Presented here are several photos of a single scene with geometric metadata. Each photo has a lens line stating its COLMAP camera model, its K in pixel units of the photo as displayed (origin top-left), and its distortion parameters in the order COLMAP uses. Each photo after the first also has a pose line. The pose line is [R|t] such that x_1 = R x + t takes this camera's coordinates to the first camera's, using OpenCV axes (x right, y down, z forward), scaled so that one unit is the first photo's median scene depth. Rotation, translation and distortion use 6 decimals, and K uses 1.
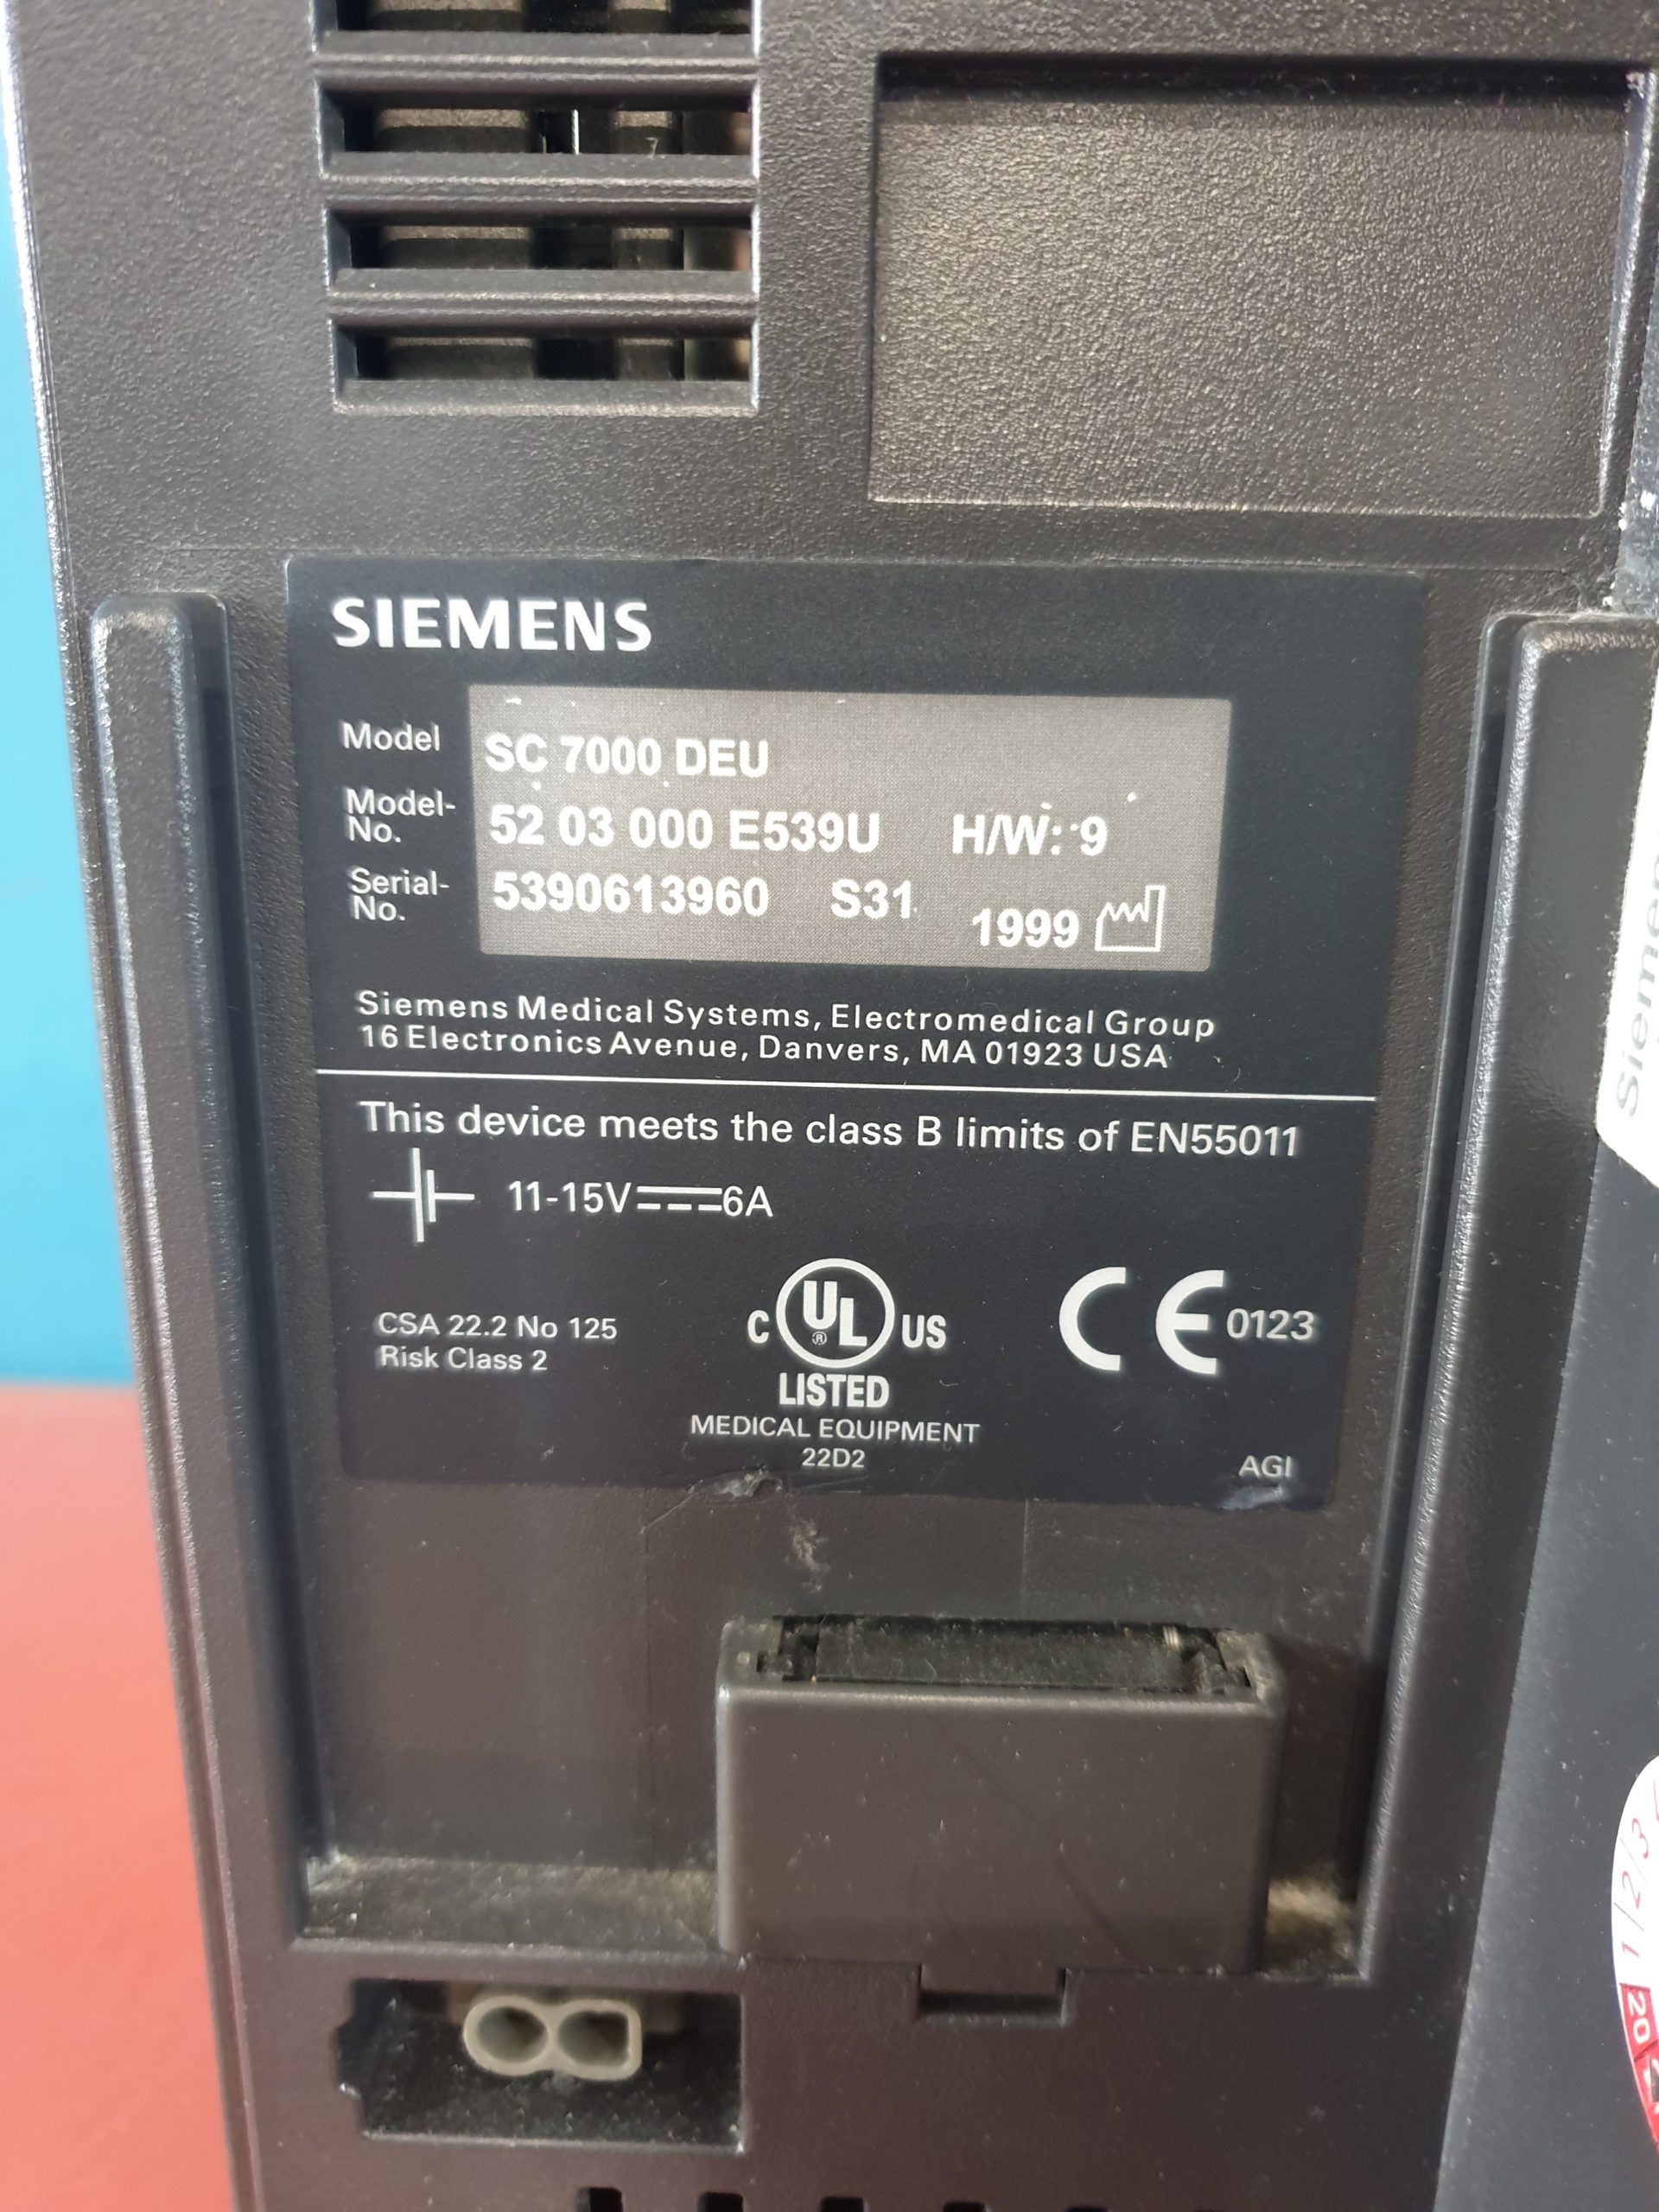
lens RADIAL K [[1797.9, 0, 818.0], [0, 1797.9, 1093.1], [0, 0, 1]] dist [-0.012313, -0.090221]
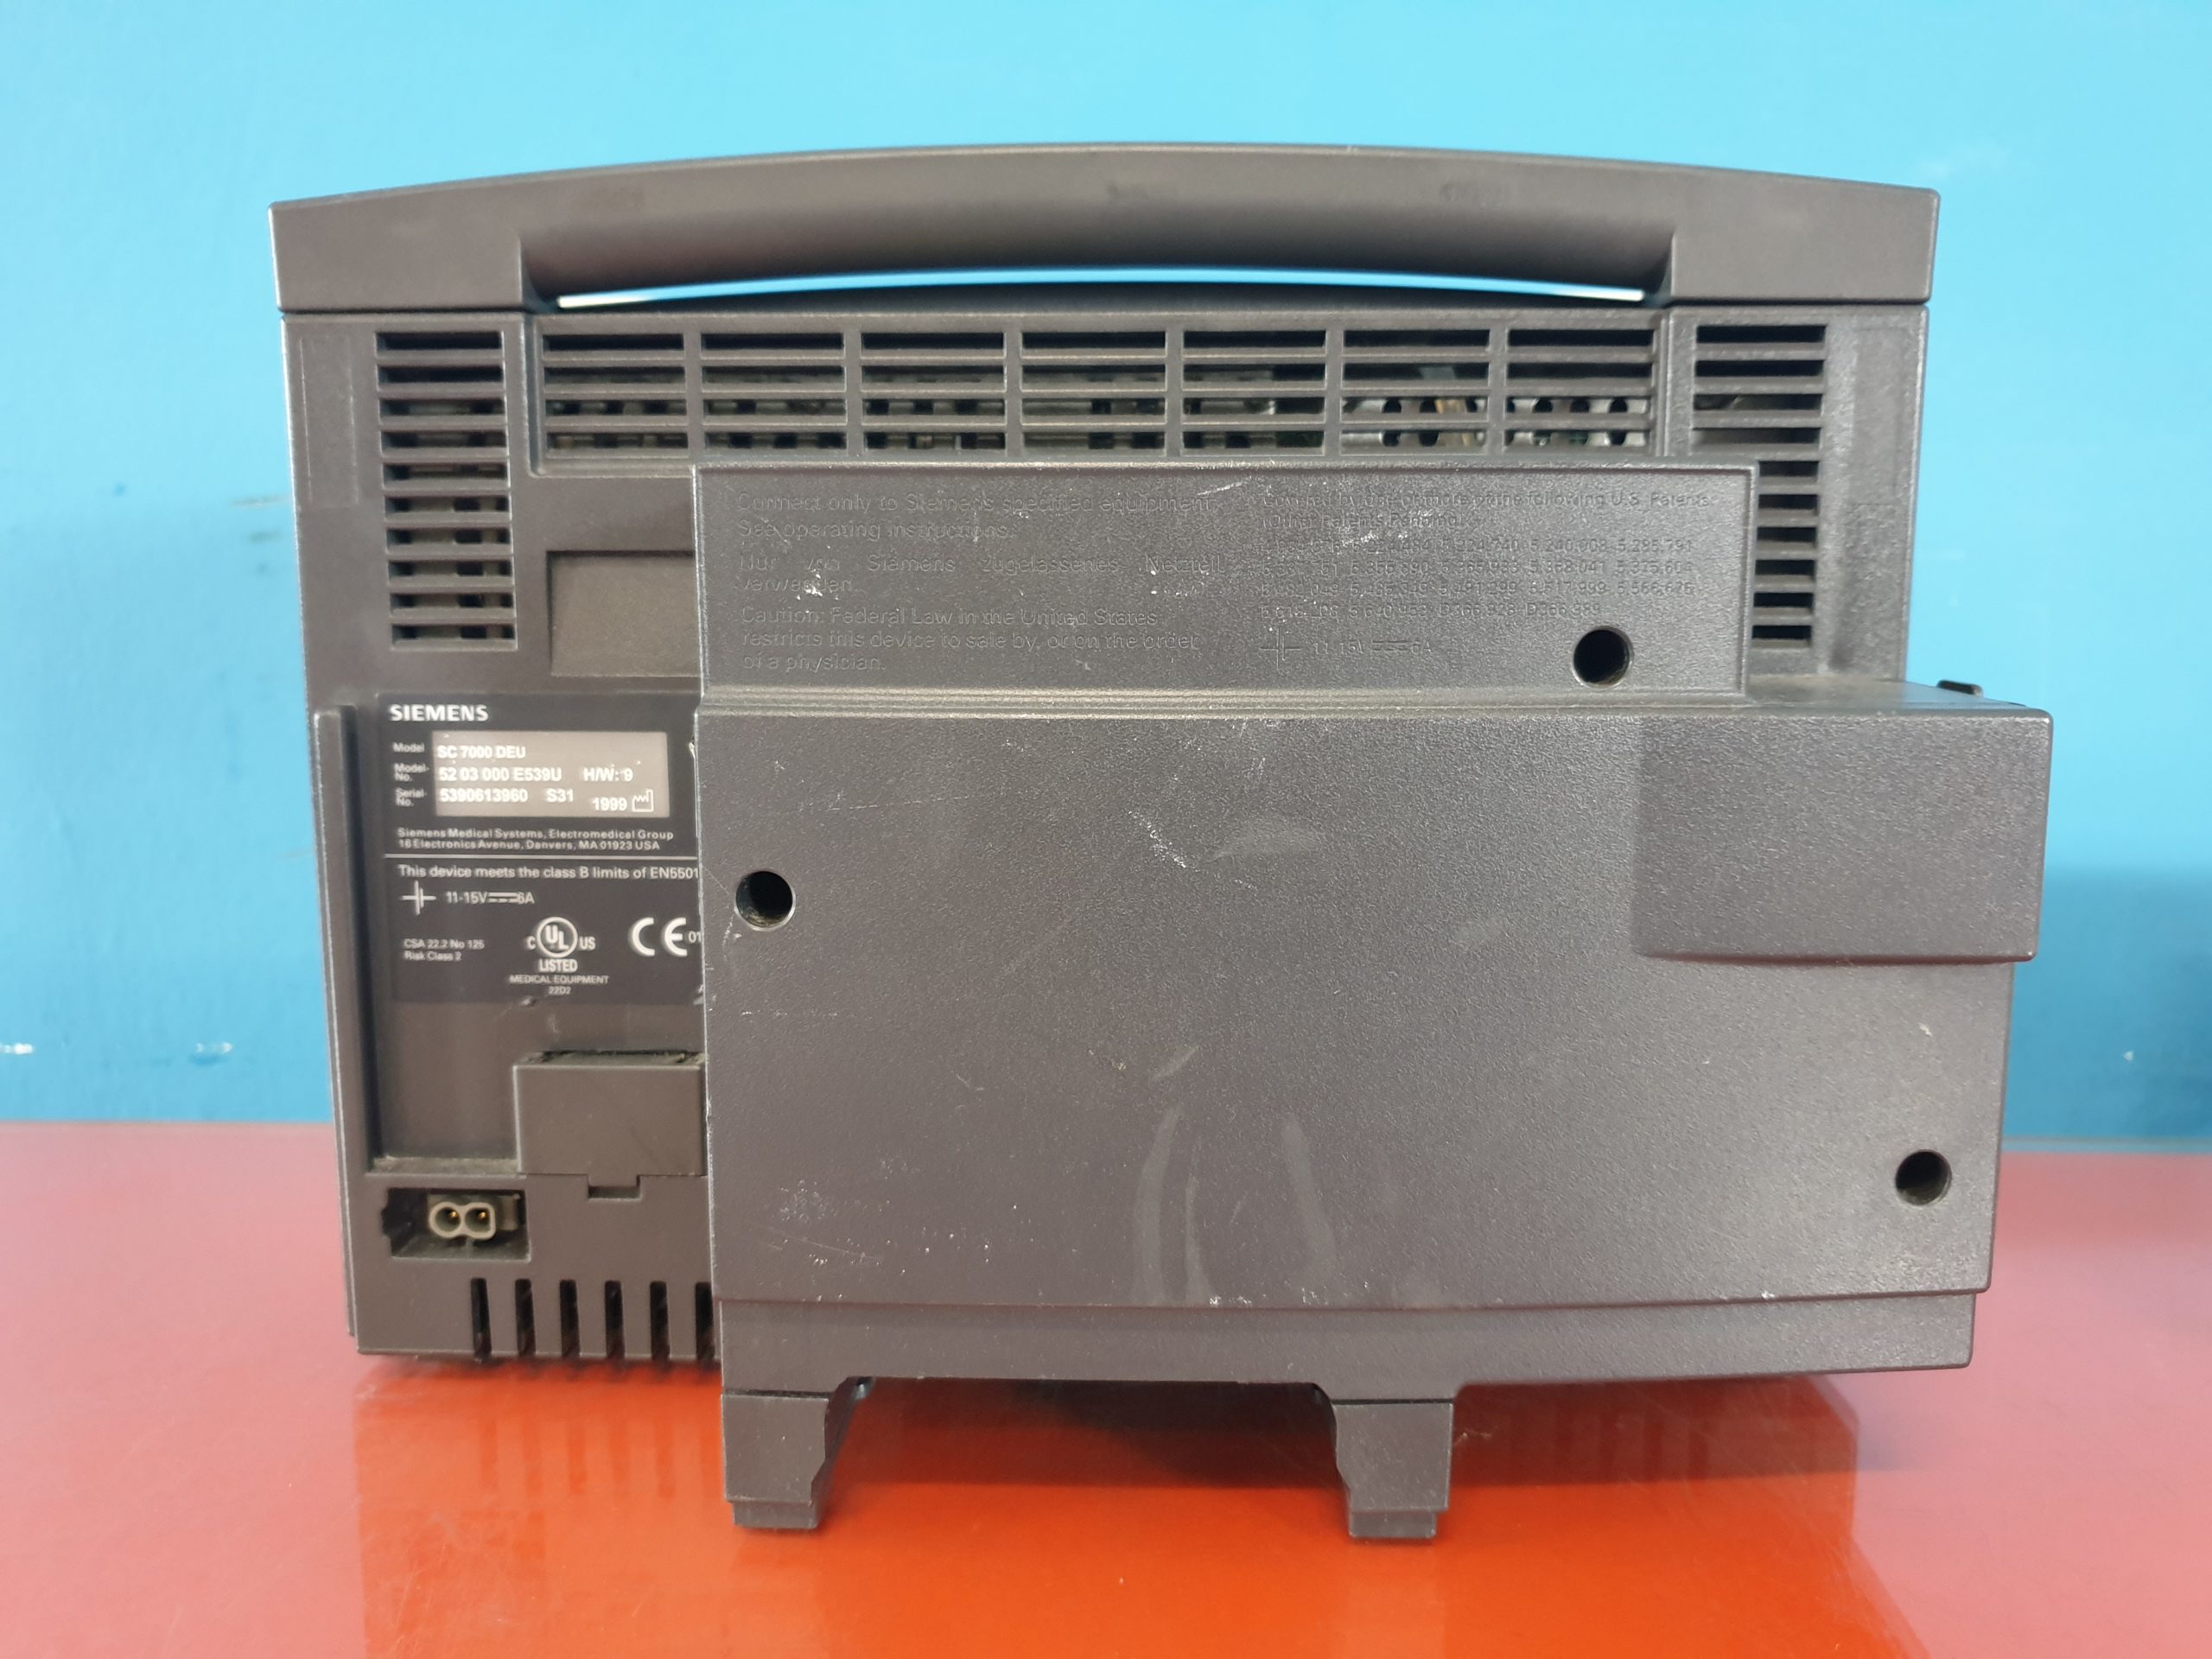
lens RADIAL K [[1797.9, 0, 1114.4], [0, 1797.9, 842.0], [0, 0, 1]] dist [-0.012313, -0.090221]
pose [[0.999800, -0.019485, -0.004464, 0.985682], [0.018406, 0.984459, -0.174649, 0.523885], [0.007797, 0.174532, 0.984621, -2.013340]]
